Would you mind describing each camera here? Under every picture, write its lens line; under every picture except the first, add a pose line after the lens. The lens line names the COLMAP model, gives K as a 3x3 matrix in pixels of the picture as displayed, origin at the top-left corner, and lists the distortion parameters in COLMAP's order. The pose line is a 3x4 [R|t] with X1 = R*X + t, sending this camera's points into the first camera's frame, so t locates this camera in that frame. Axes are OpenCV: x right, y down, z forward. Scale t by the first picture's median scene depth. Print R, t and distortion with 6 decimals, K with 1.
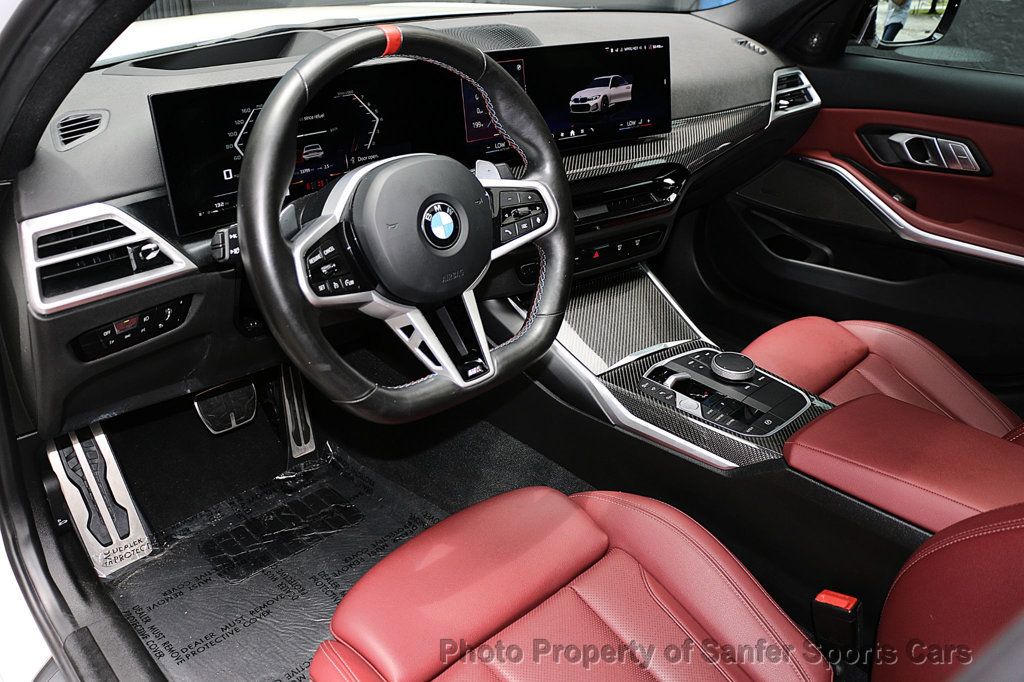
lens RADIAL K [[801.2, 0, 506.6], [0, 801.2, 335.7], [0, 0, 1]] dist [-0.089483, 0.040443]
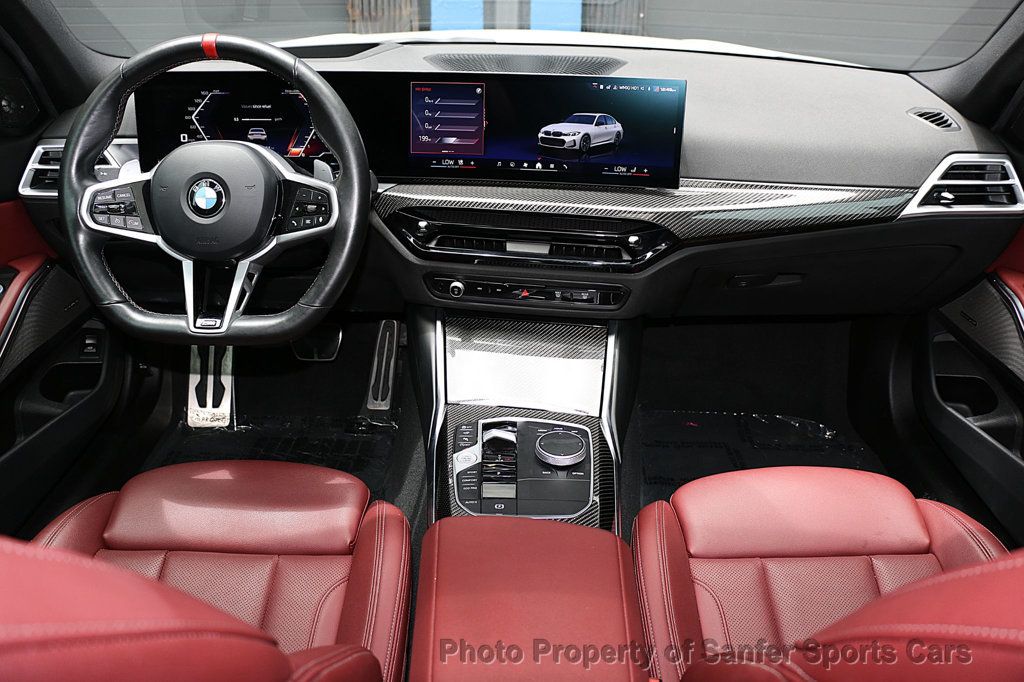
lens RADIAL K [[801.2, 0, 509.4], [0, 801.2, 341.5], [0, 0, 1]] dist [-0.089483, 0.040443]
pose [[0.728105, 0.297911, -0.617342, 0.718012], [-0.320879, 0.943978, 0.077085, -0.116832], [0.605722, 0.141966, 0.782909, 0.252343]]
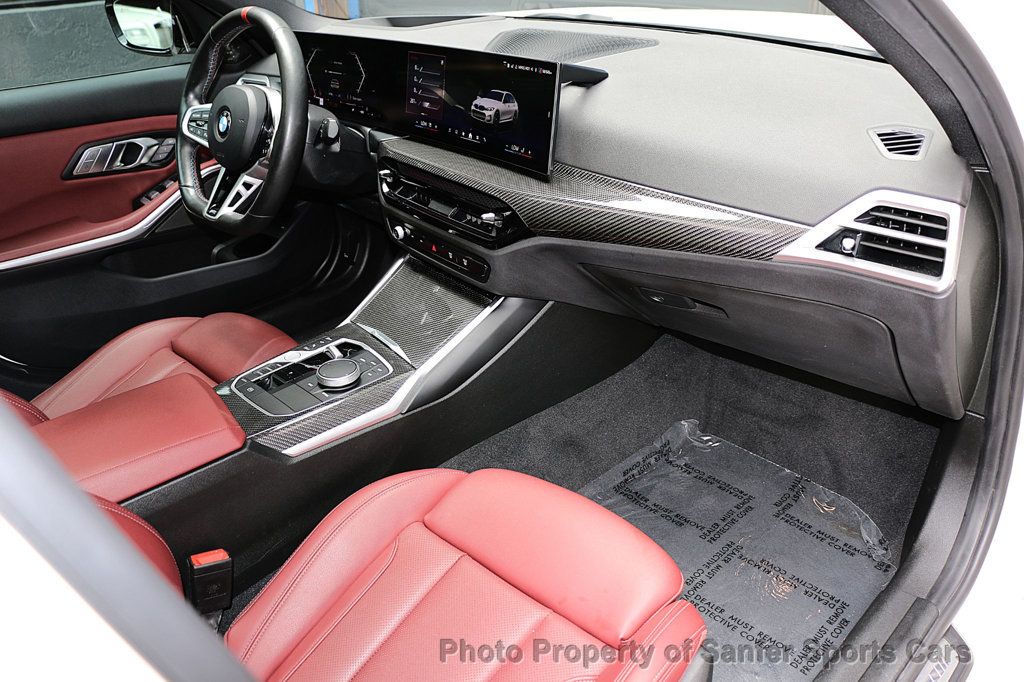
lens RADIAL K [[801.2, 0, 508.7], [0, 801.2, 347.0], [0, 0, 1]] dist [-0.089483, 0.040443]
pose [[0.041237, 0.458469, -0.887753, 1.136130], [-0.428660, 0.810701, 0.398765, -0.467789], [0.902524, 0.364101, 0.229958, 0.907910]]
